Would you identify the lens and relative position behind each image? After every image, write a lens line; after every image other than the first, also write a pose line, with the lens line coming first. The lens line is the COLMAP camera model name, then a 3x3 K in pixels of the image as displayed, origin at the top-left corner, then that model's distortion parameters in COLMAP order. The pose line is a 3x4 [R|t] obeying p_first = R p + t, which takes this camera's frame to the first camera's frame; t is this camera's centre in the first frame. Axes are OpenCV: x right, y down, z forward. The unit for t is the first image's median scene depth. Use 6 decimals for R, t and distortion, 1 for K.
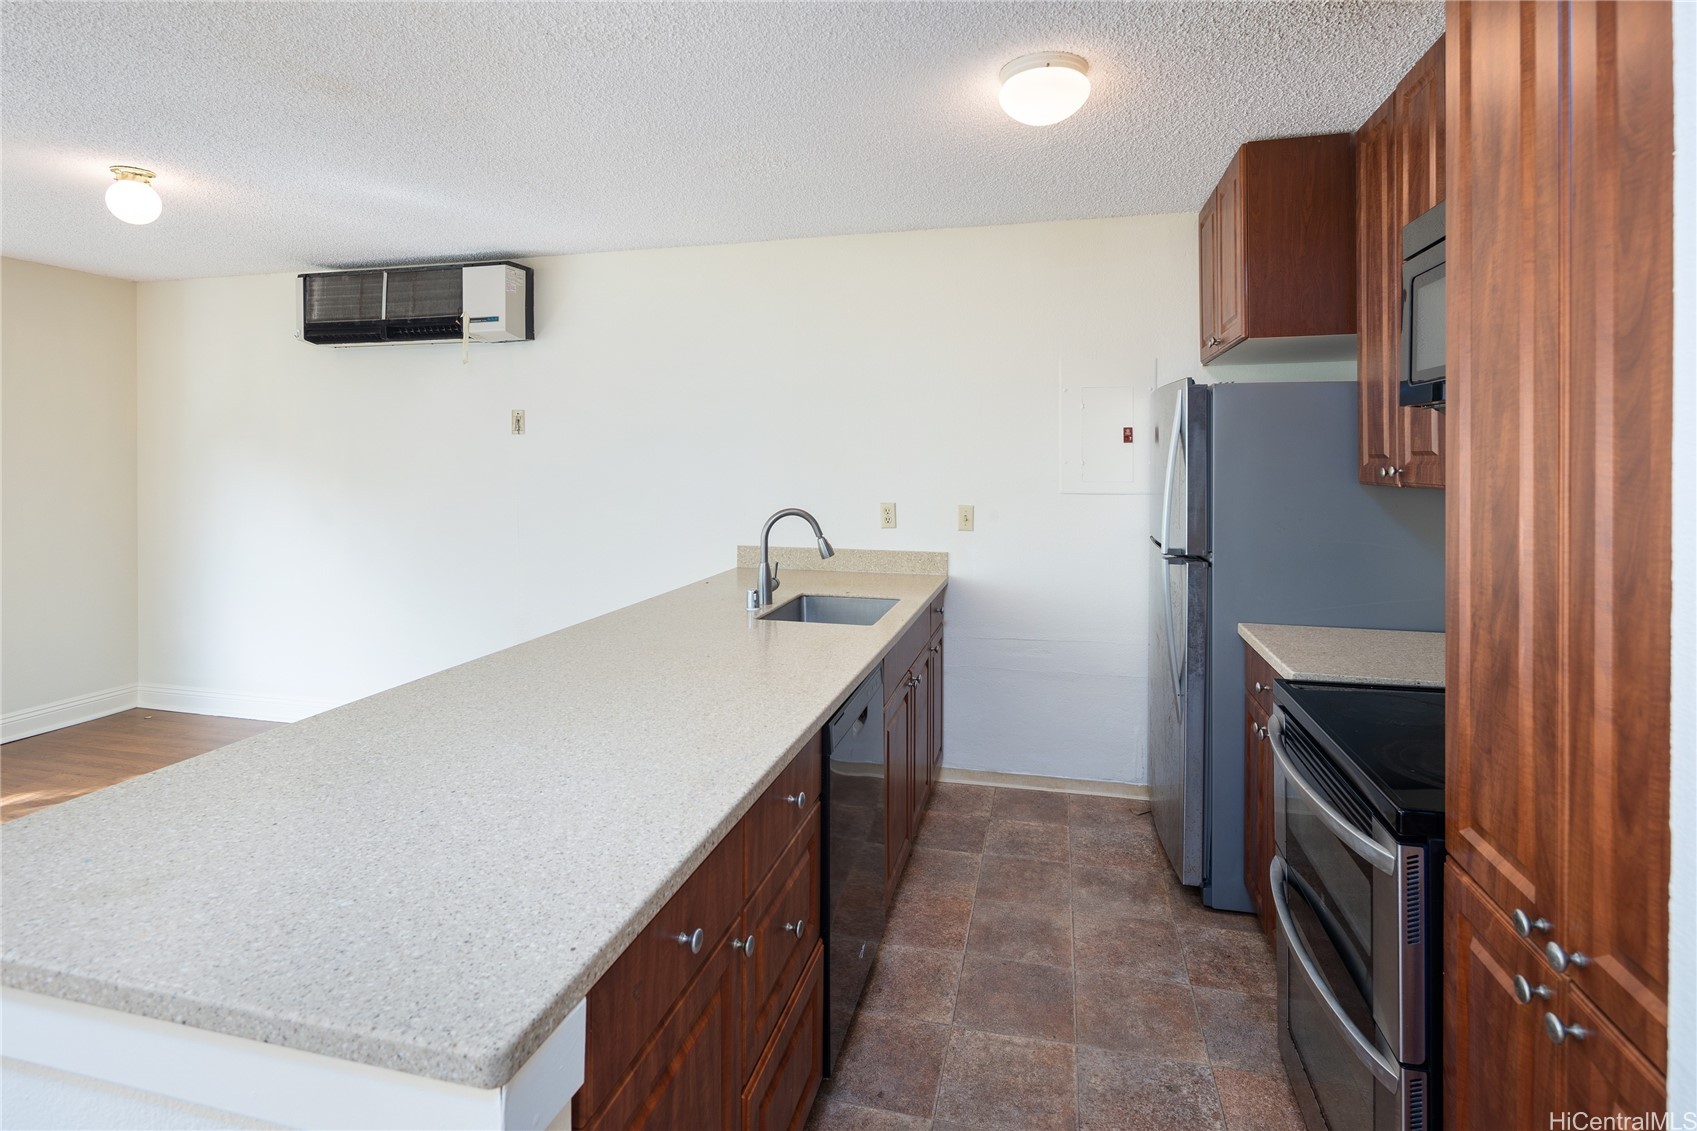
lens RADIAL K [[829.1, 0, 874.2], [0, 829.1, 454.2], [0, 0, 1]] dist [0.001034, -0.000848]
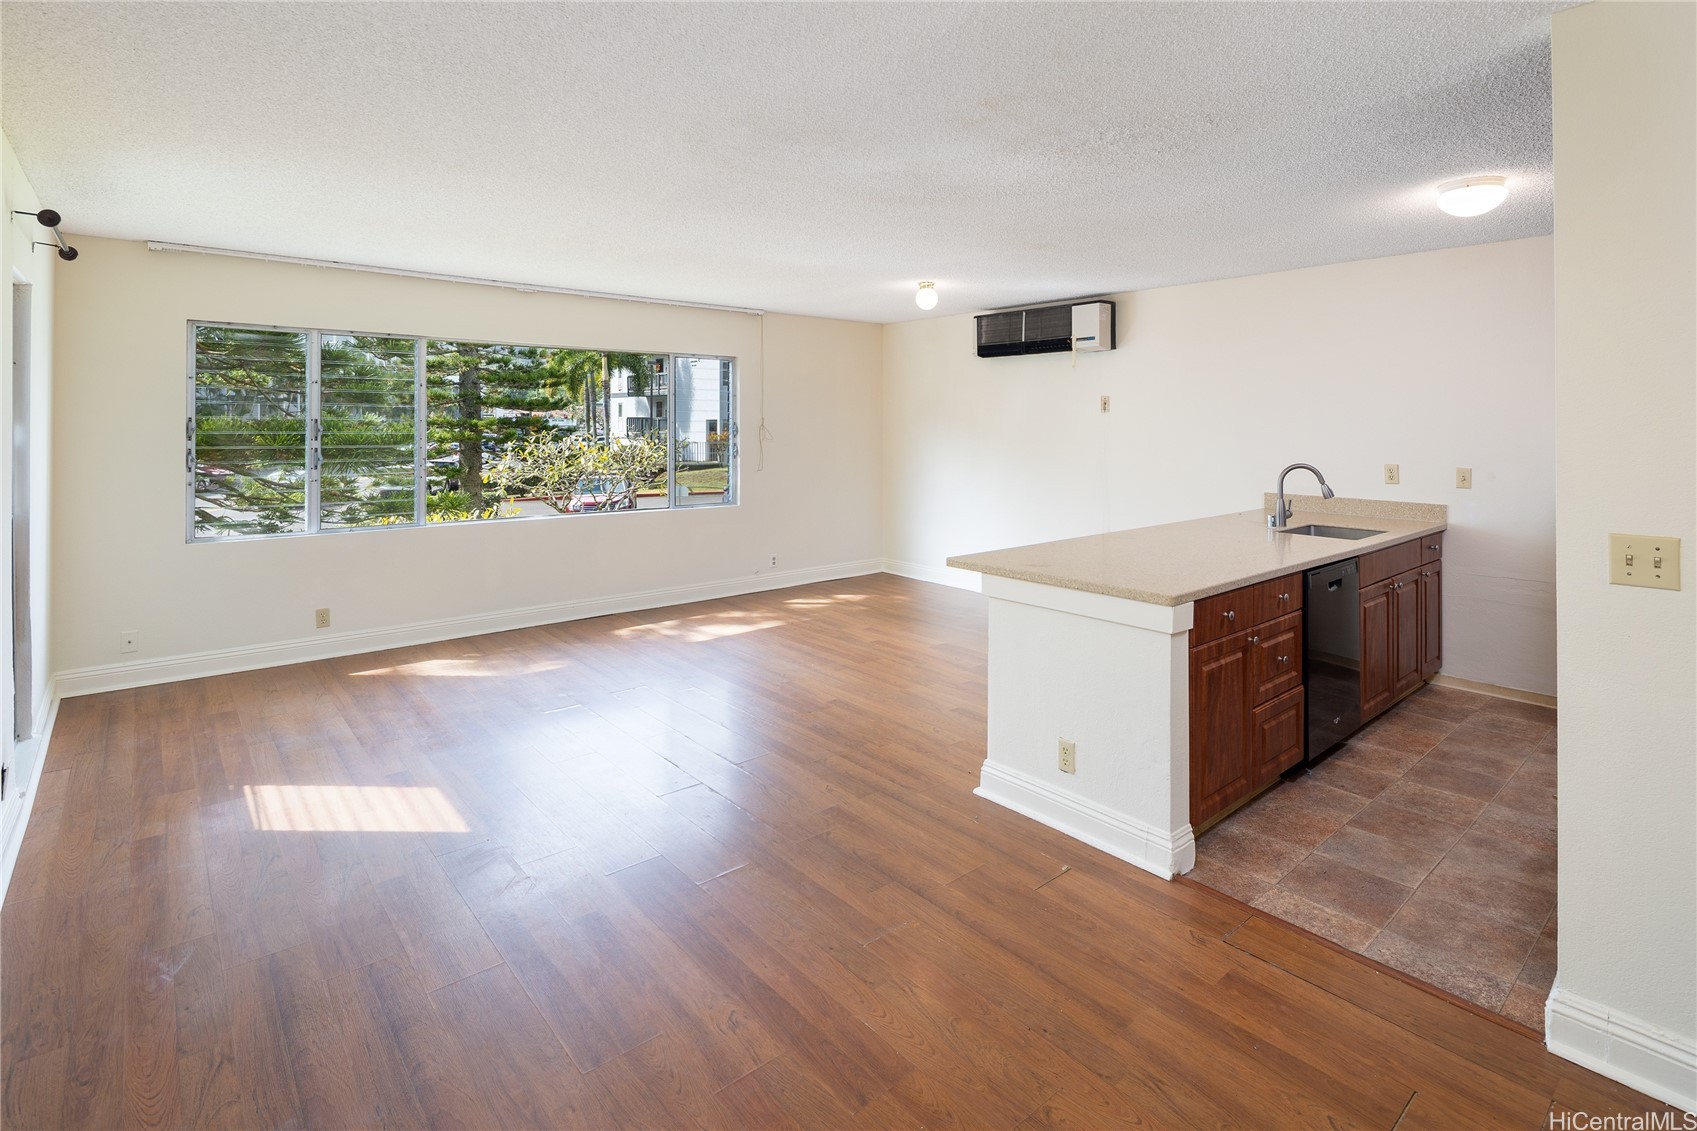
lens RADIAL K [[829.1, 0, 859.0], [0, 829.1, 420.1], [0, 0, 1]] dist [0.001034, -0.000848]
pose [[0.806471, -0.000913, -0.591273, 0.106190], [0.001775, 0.999998, 0.000877, -0.012279], [0.591271, -0.001756, 0.806471, -0.505395]]
